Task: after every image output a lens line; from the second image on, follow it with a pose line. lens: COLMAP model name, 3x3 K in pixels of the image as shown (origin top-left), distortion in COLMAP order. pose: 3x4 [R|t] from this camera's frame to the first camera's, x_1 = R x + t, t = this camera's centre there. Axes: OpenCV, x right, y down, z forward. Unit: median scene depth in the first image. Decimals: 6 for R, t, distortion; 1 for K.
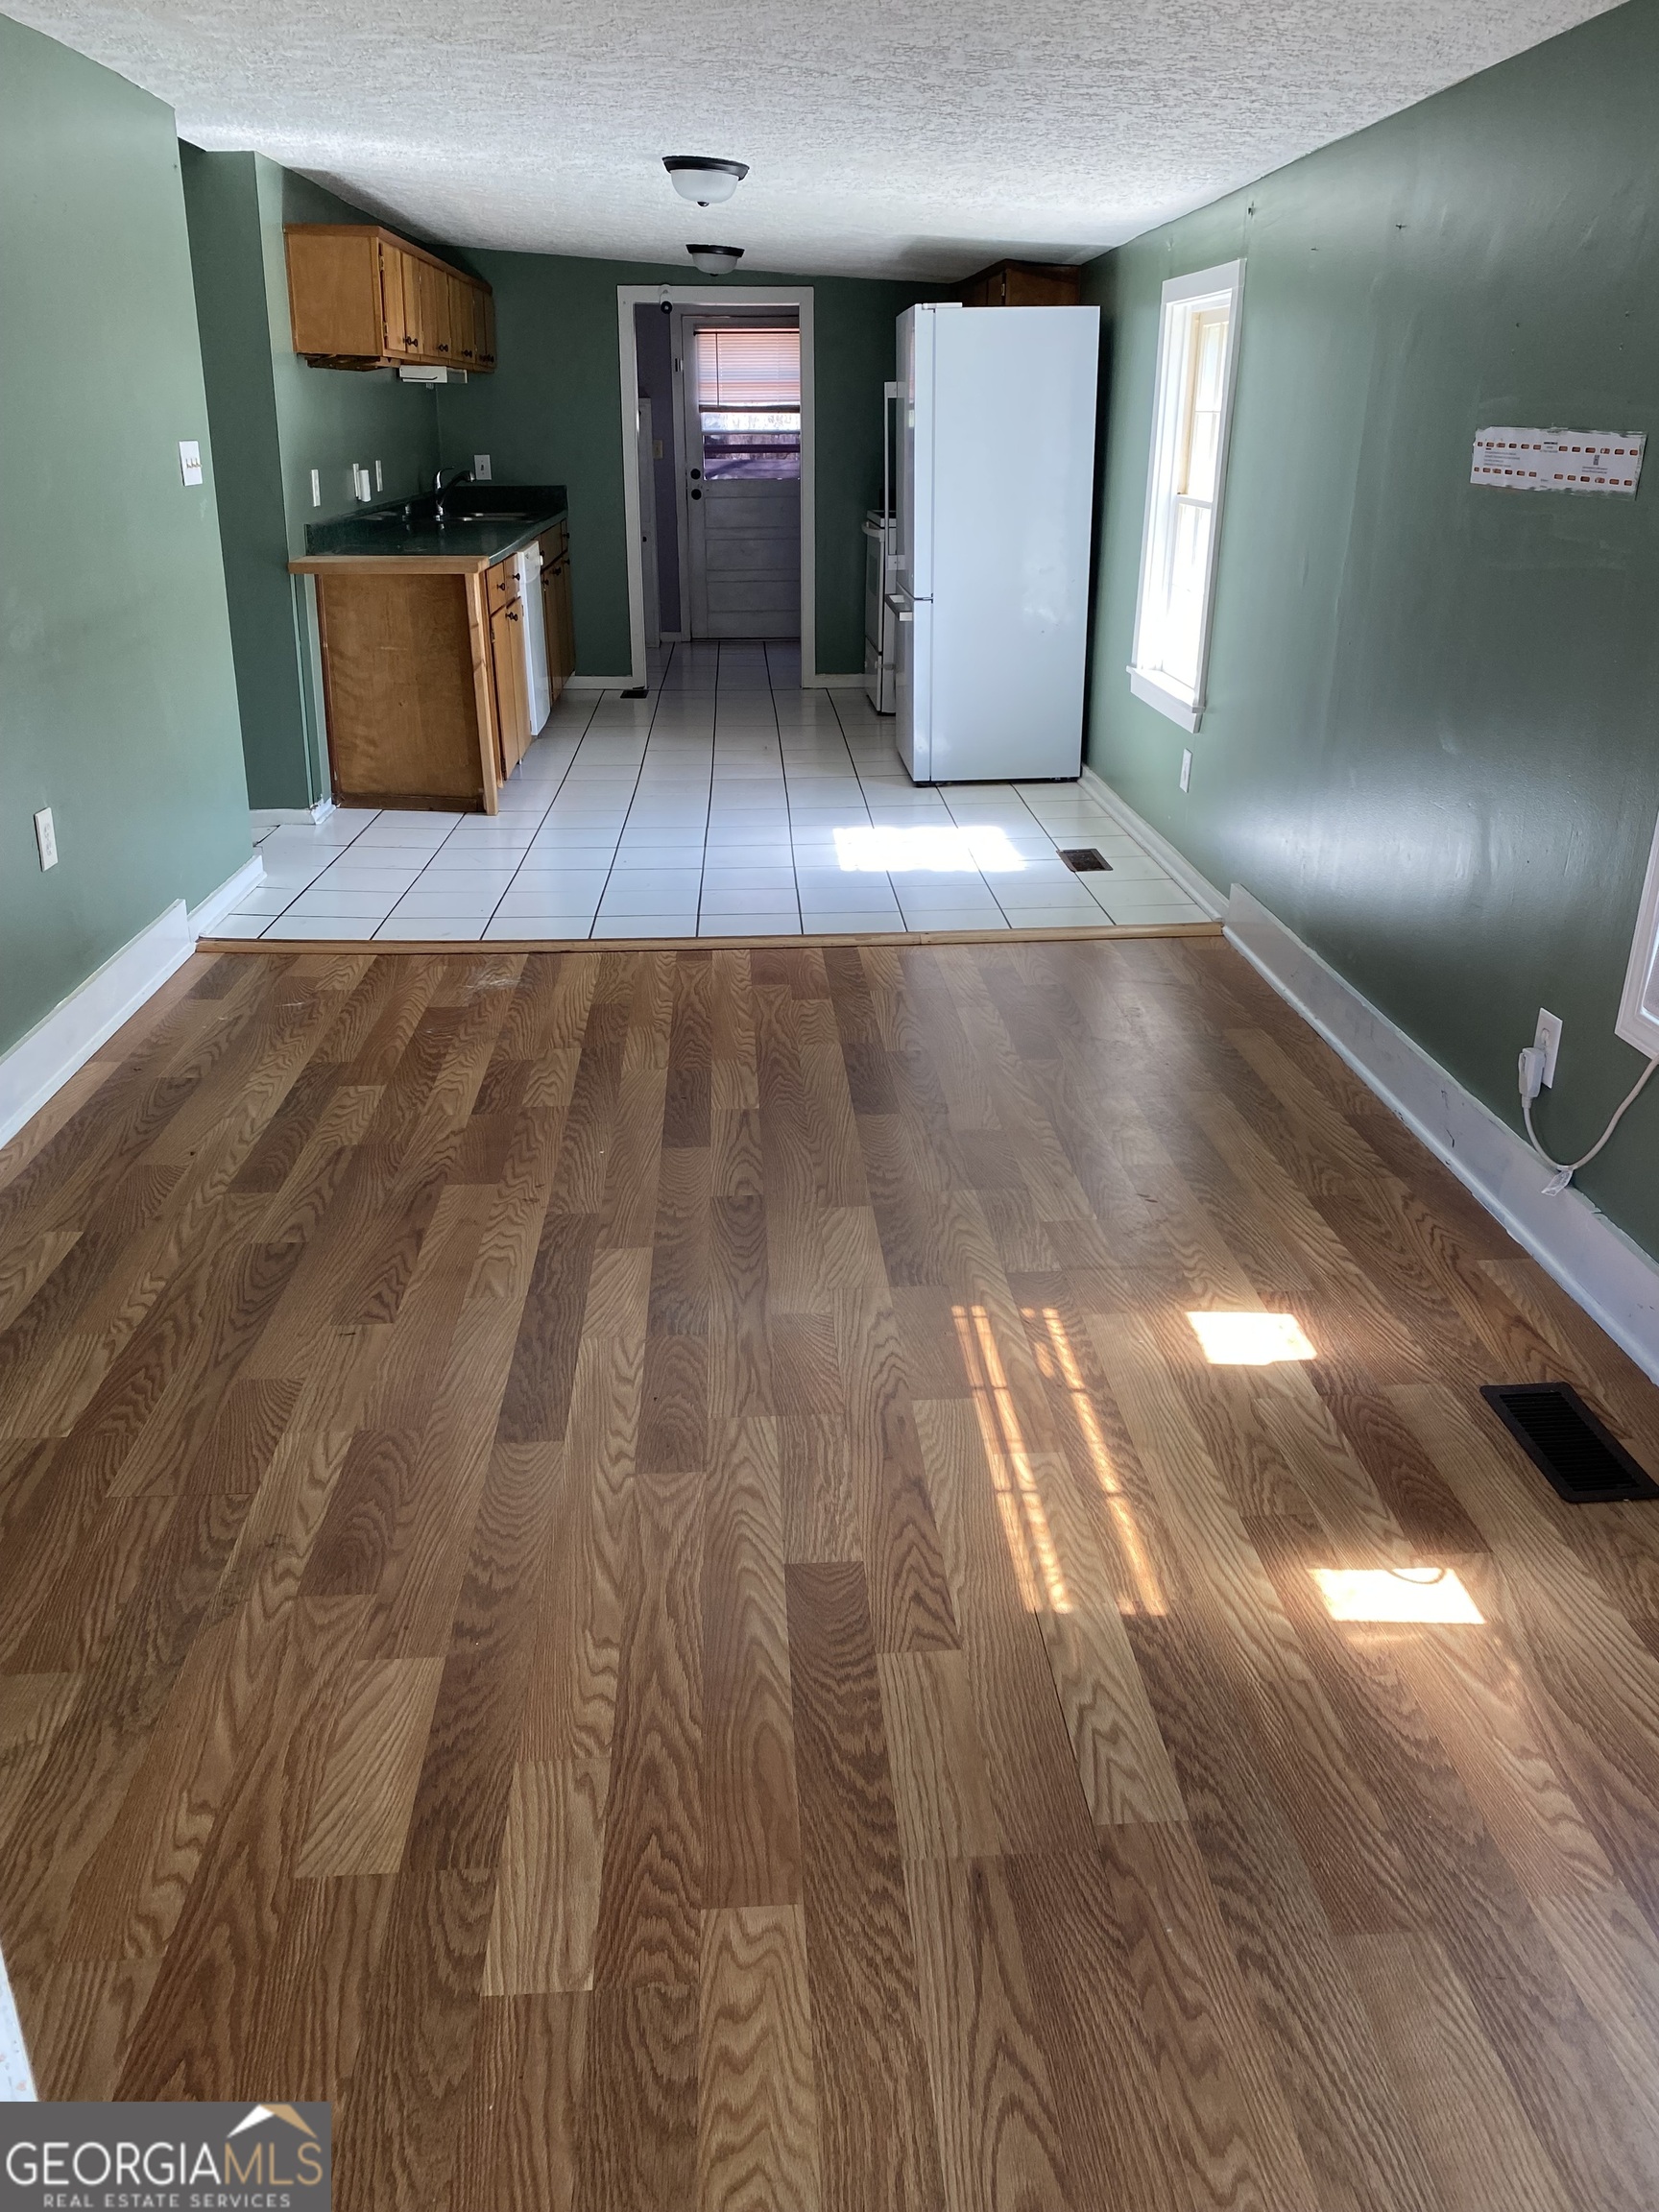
lens RADIAL K [[1684.7, 0, 855.2], [0, 1684.7, 1102.8], [0, 0, 1]] dist [0.044447, -0.170518]
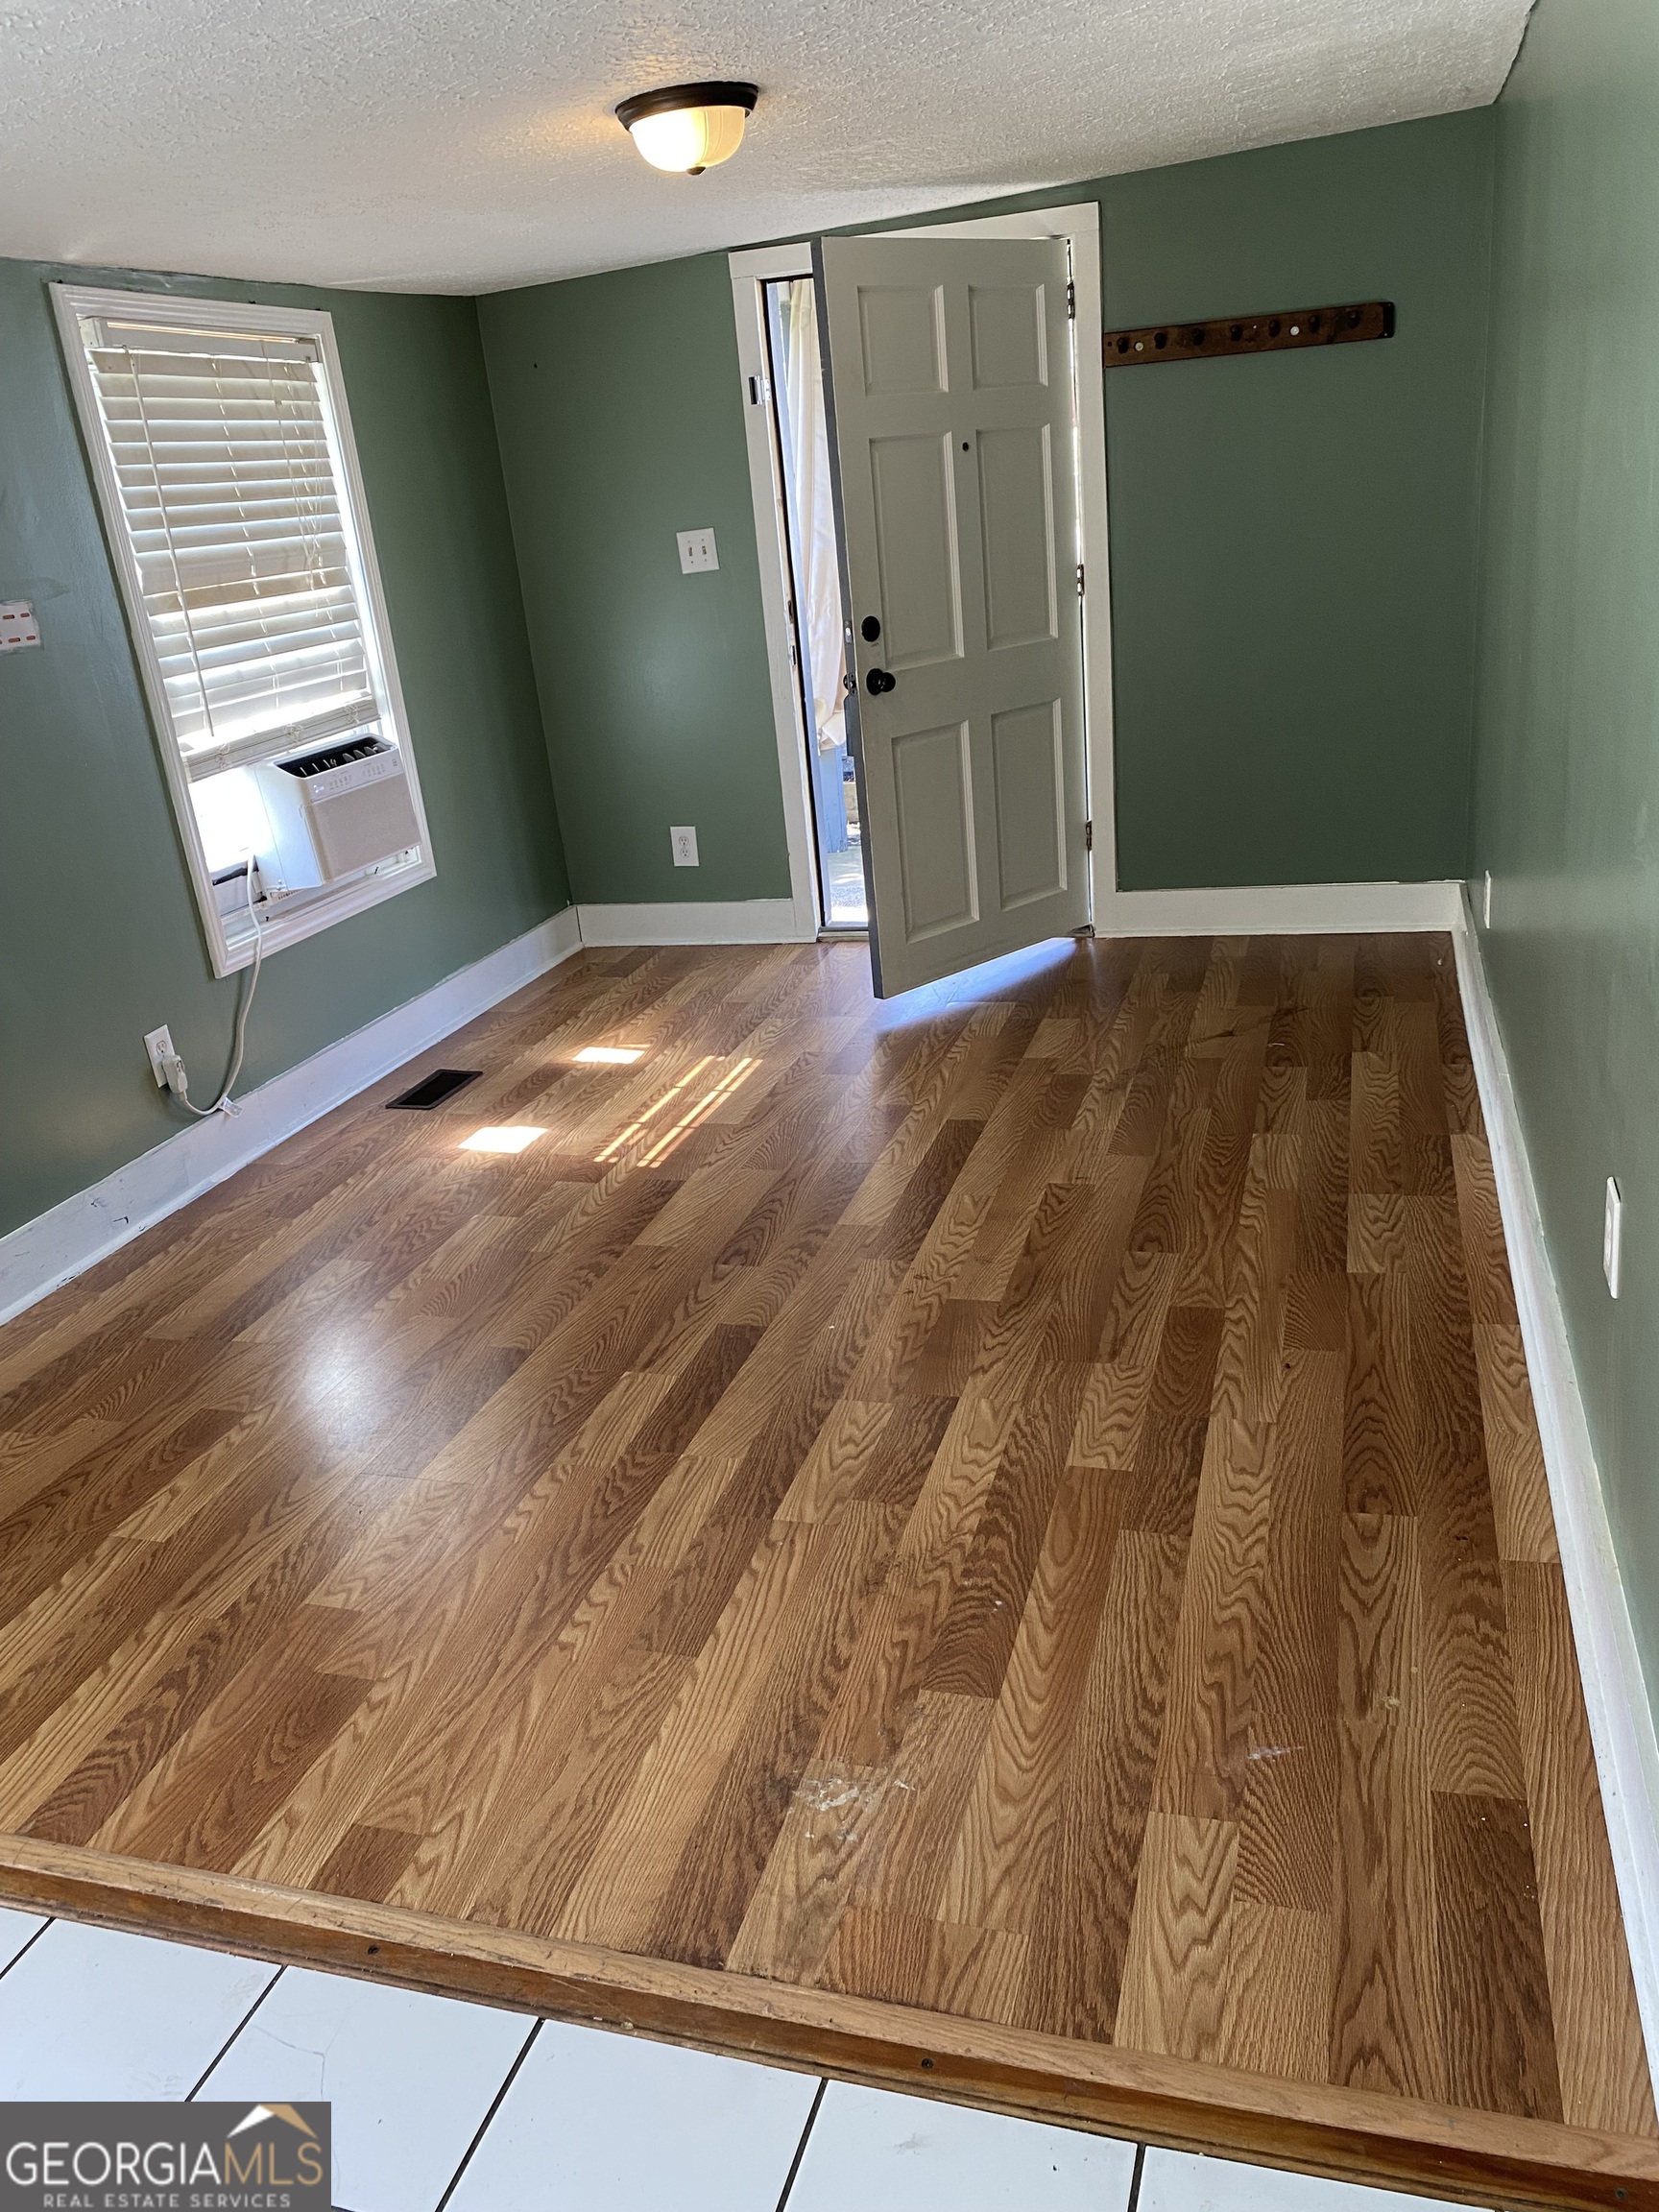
lens RADIAL K [[1707.3, 0, 836.5], [0, 1707.3, 1073.2], [0, 0, 1]] dist [0.064824, -0.138234]
pose [[-0.934512, -0.044199, 0.353176, -0.517434], [0.204606, 0.745217, 0.634655, -0.721808], [-0.291244, 0.665355, -0.687371, 1.684453]]
